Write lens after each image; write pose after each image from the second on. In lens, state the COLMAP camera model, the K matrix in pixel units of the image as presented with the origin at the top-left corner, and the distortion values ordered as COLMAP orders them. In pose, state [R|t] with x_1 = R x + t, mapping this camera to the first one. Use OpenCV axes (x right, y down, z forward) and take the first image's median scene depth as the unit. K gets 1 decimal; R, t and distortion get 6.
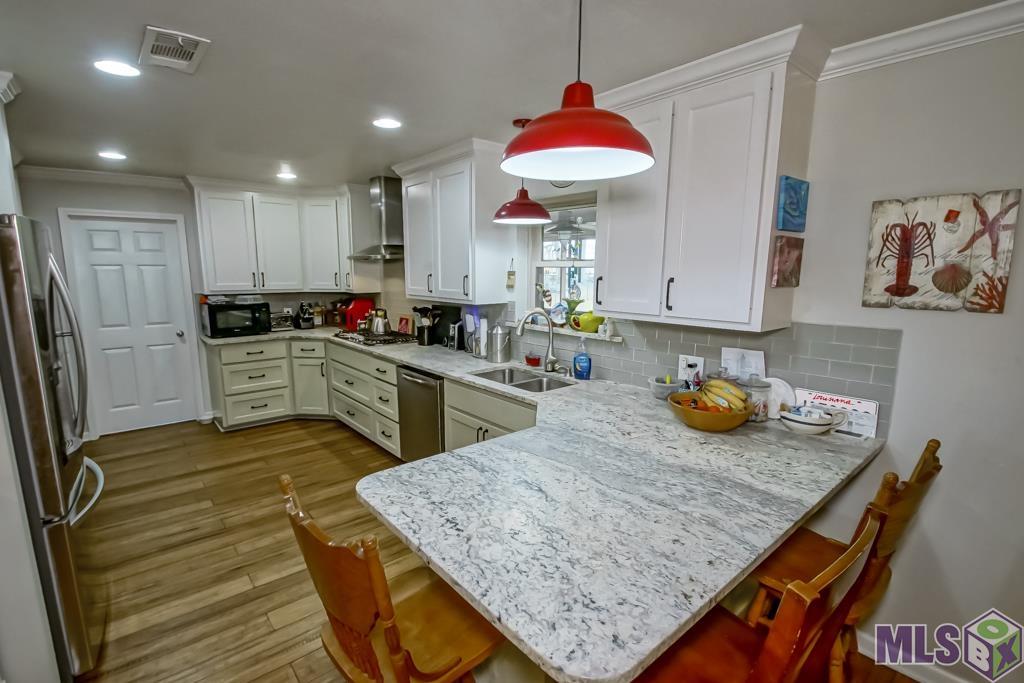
lens RADIAL K [[471.1, 0, 508.1], [0, 471.1, 343.9], [0, 0, 1]] dist [0.001196, -0.000995]
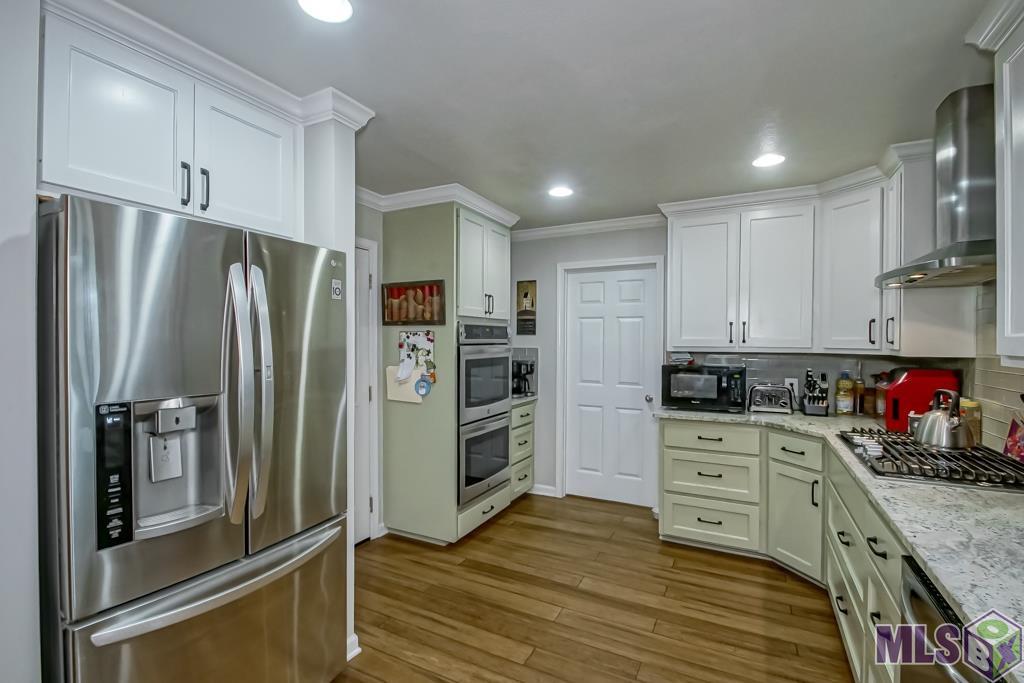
lens RADIAL K [[471.1, 0, 508.2], [0, 471.1, 343.7], [0, 0, 1]] dist [0.001196, -0.000995]
pose [[0.388365, 0.002704, -0.921502, -0.031439], [-0.150689, 0.986721, -0.060612, -0.029835], [0.909101, 0.162399, 0.383616, 0.452188]]
